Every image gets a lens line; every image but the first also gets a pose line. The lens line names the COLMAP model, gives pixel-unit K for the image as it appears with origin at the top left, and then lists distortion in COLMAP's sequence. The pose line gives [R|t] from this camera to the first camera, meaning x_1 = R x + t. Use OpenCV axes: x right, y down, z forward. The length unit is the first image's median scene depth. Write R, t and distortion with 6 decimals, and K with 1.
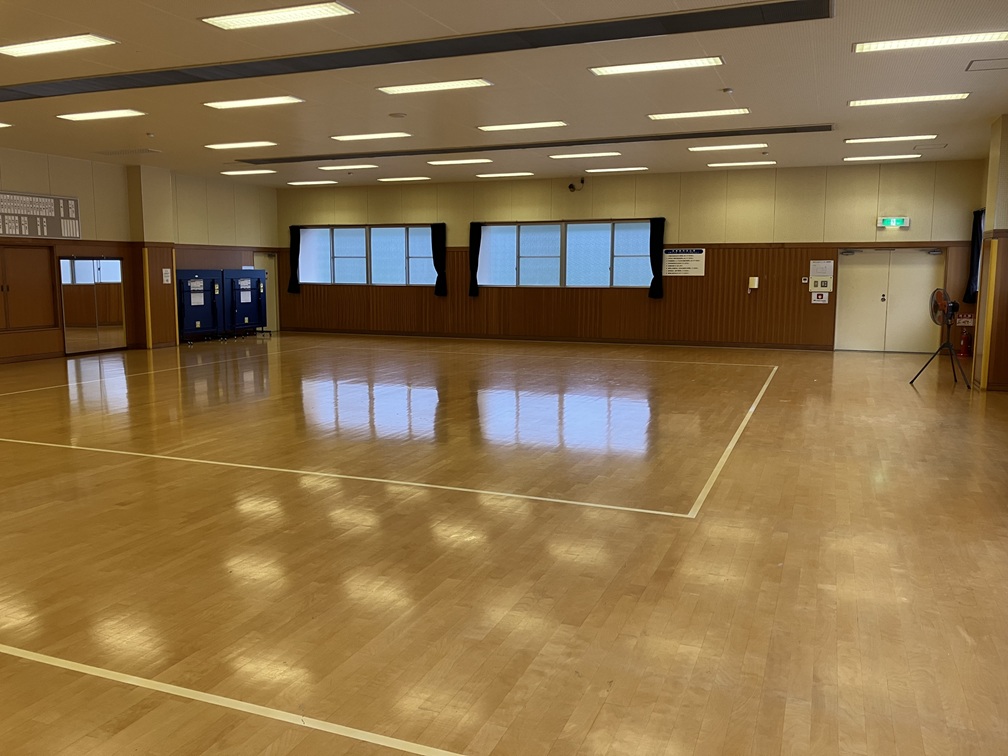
lens RADIAL K [[838.9, 0, 503.0], [0, 838.9, 379.7], [0, 0, 1]] dist [0.016266, 0.007095]
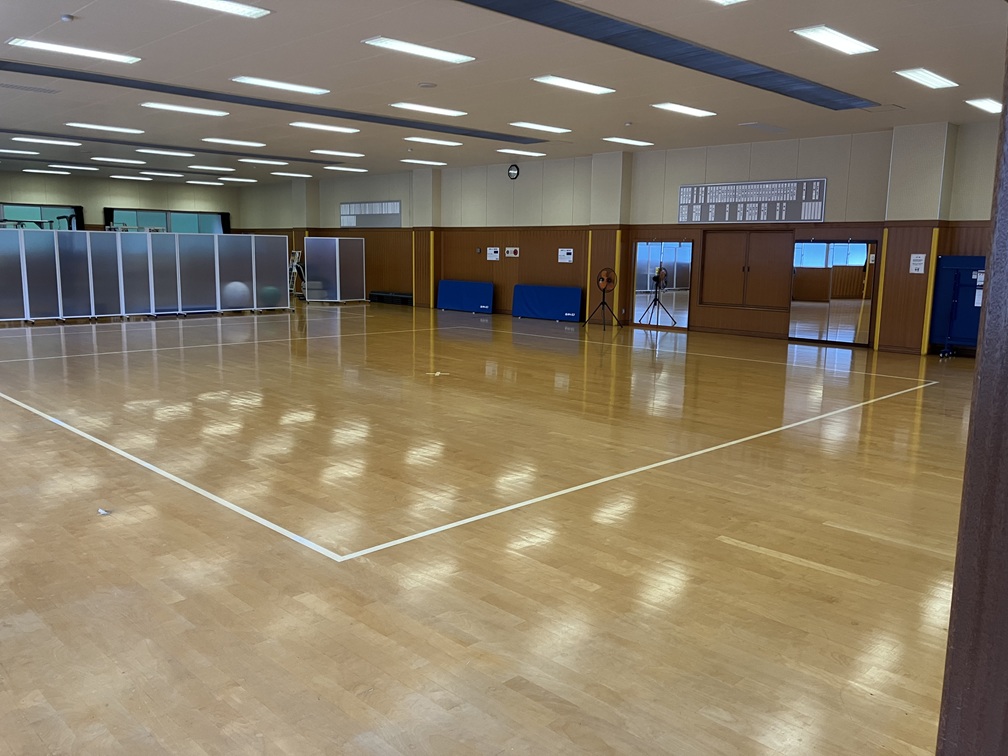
lens RADIAL K [[838.9, 0, 501.1], [0, 838.9, 377.9], [0, 0, 1]] dist [0.016266, 0.007095]
pose [[-0.400617, 0.147637, -0.904273, 0.548142], [-0.127486, 0.968351, 0.214578, -0.158549], [0.907333, 0.201245, -0.369116, 1.093650]]
